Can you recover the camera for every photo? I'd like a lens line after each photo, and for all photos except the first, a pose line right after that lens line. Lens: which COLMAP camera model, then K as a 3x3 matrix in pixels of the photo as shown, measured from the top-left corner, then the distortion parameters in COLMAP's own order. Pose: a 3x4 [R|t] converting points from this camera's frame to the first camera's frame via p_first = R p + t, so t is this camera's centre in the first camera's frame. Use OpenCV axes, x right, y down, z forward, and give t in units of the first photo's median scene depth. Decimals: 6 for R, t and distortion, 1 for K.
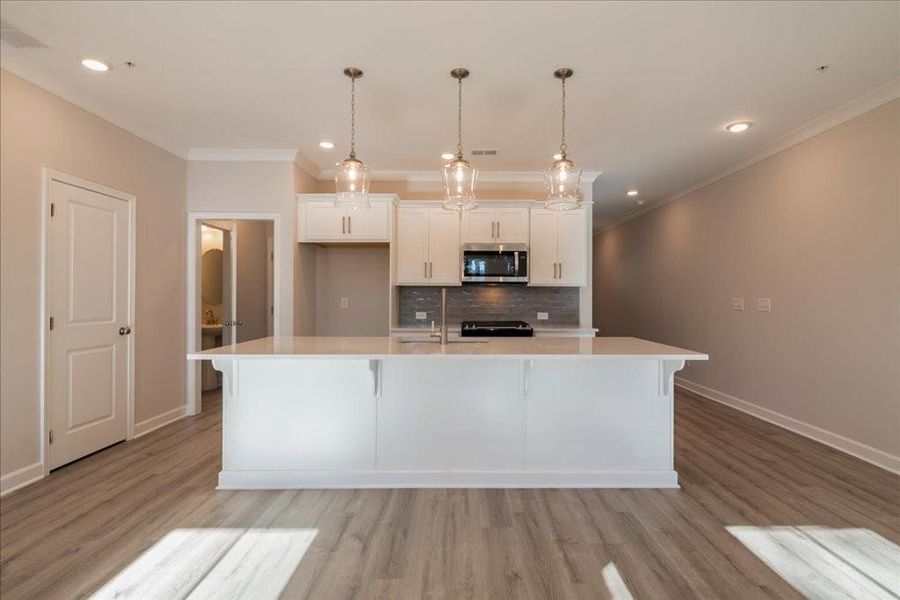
lens RADIAL K [[436.2, 0, 459.4], [0, 436.2, 295.3], [0, 0, 1]] dist [0.008928, -0.002407]
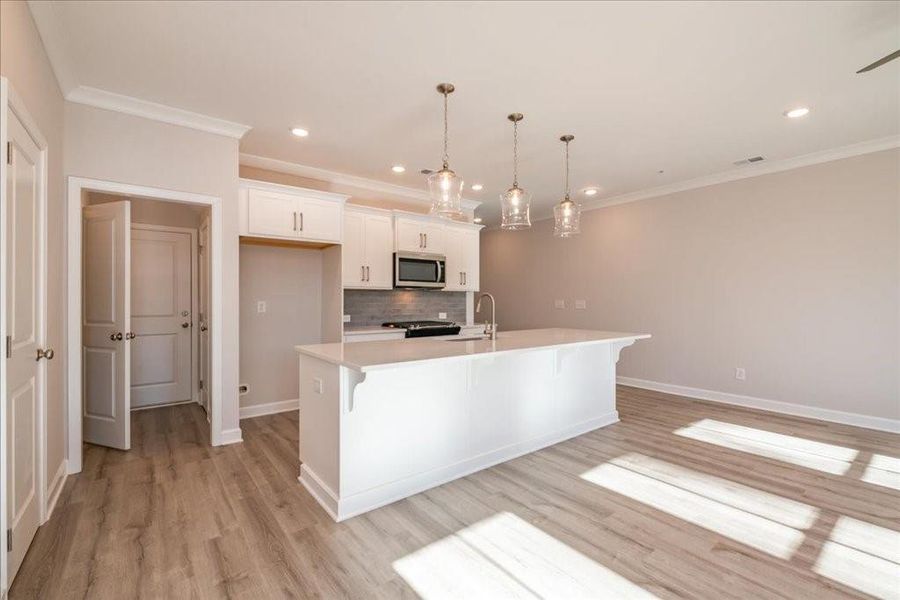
lens RADIAL K [[398.9, 0, 453.4], [0, 398.9, 298.7], [0, 0, 1]] dist [0.009234, -0.003416]
pose [[0.790116, -0.000134, 0.612957, -0.518669], [-0.000019, 1.000000, 0.000243, 0.000121], [-0.612957, -0.000203, 0.790116, 0.140161]]
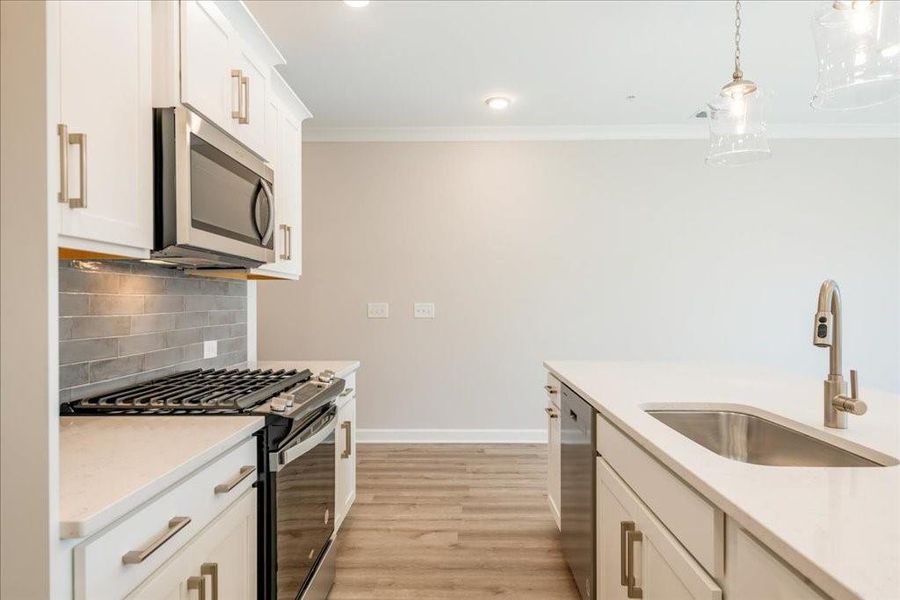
lens RADIAL K [[526.6, 0, 455.1], [0, 526.6, 307.4], [0, 0, 1]] dist [-0.001534, -0.000874]
pose [[0.020142, -0.012973, 0.999713, -0.329196], [-0.002731, 0.999911, 0.013031, 0.002140], [-0.999793, -0.002992, 0.020105, 0.877050]]
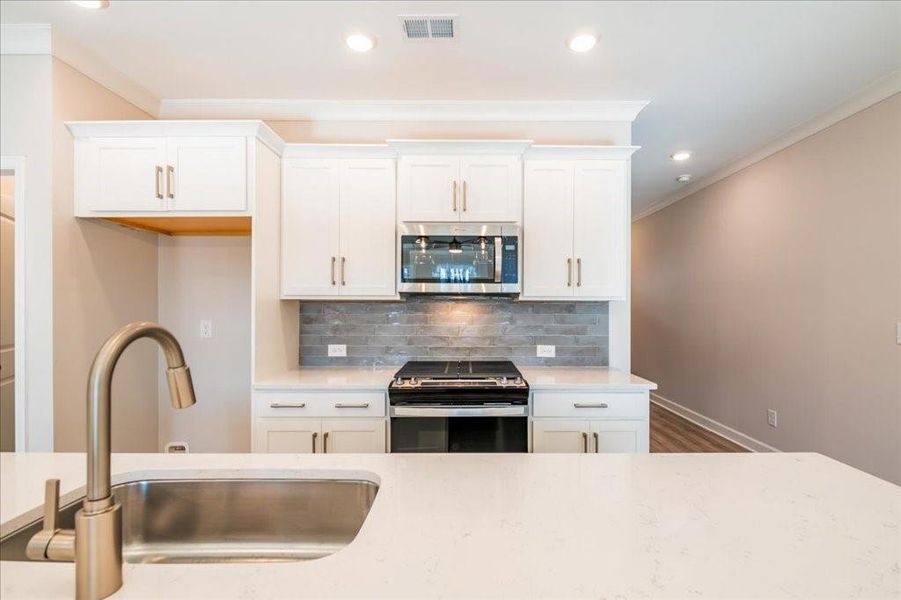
lens RADIAL K [[399.4, 0, 462.1], [0, 399.4, 306.4], [0, 0, 1]] dist [0.009234, -0.003416]
pose [[0.999988, -0.001268, -0.004733, 0.093369], [0.001293, 0.999985, 0.005239, -0.017740], [0.004727, -0.005245, 0.999975, 0.533856]]
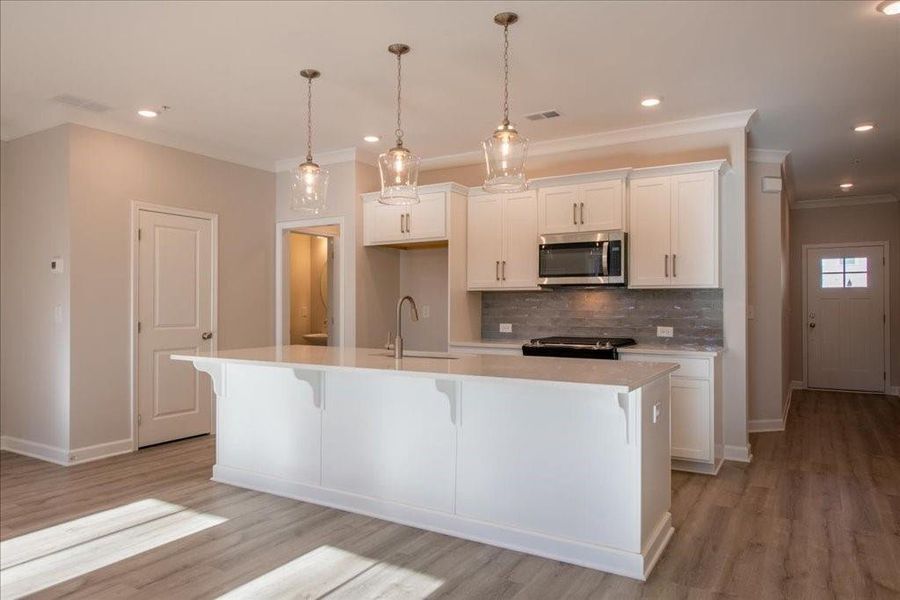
lens RADIAL K [[591.7, 0, 448.8], [0, 591.7, 302.6], [0, 0, 1]] dist [0.012438, -0.000329]
pose [[0.852121, -0.005467, -0.523317, 0.446504], [0.004854, 0.999985, -0.002543, 0.002360], [0.523323, -0.000373, 0.852134, 0.025650]]
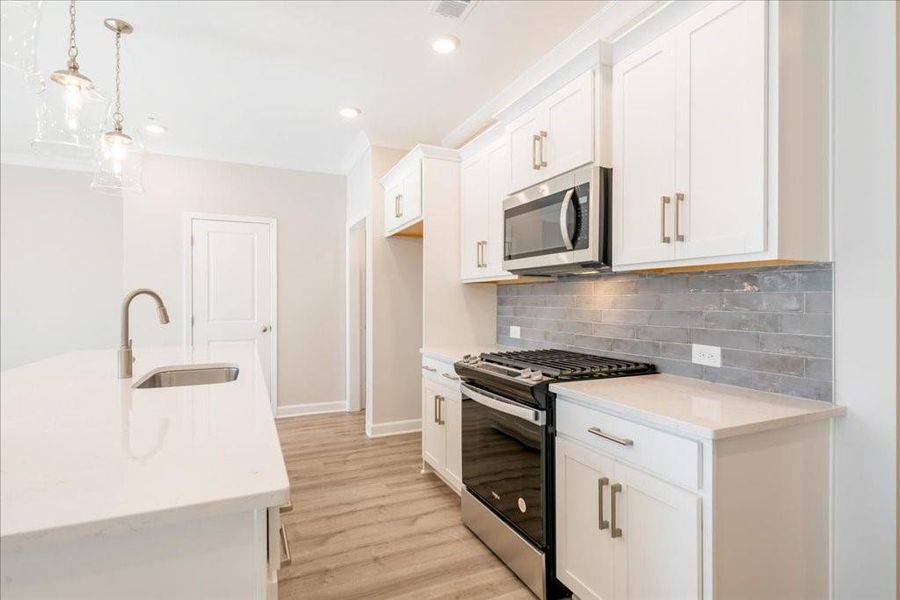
lens RADIAL K [[448.7, 0, 453.8], [0, 448.7, 303.2], [0, 0, 1]] dist [0.009616, -0.007426]
pose [[0.416061, 0.002772, -0.909332, 0.493200], [0.006579, 0.999960, 0.006059, 0.003049], [0.909313, -0.008503, 0.416026, 0.768236]]
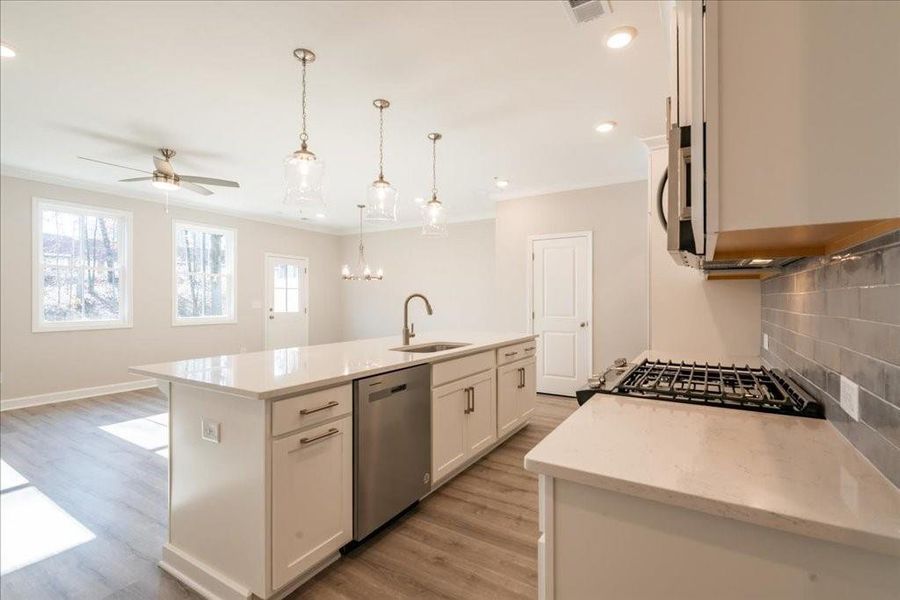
lens RADIAL K [[398.9, 0, 452.3], [0, 398.9, 300.4], [0, 0, 1]] dist [0.009234, -0.003416]
pose [[-0.521446, -0.002922, -0.853279, 0.500019], [0.003943, 0.999975, -0.005834, 0.004897], [0.853275, -0.006406, -0.521422, 1.067218]]
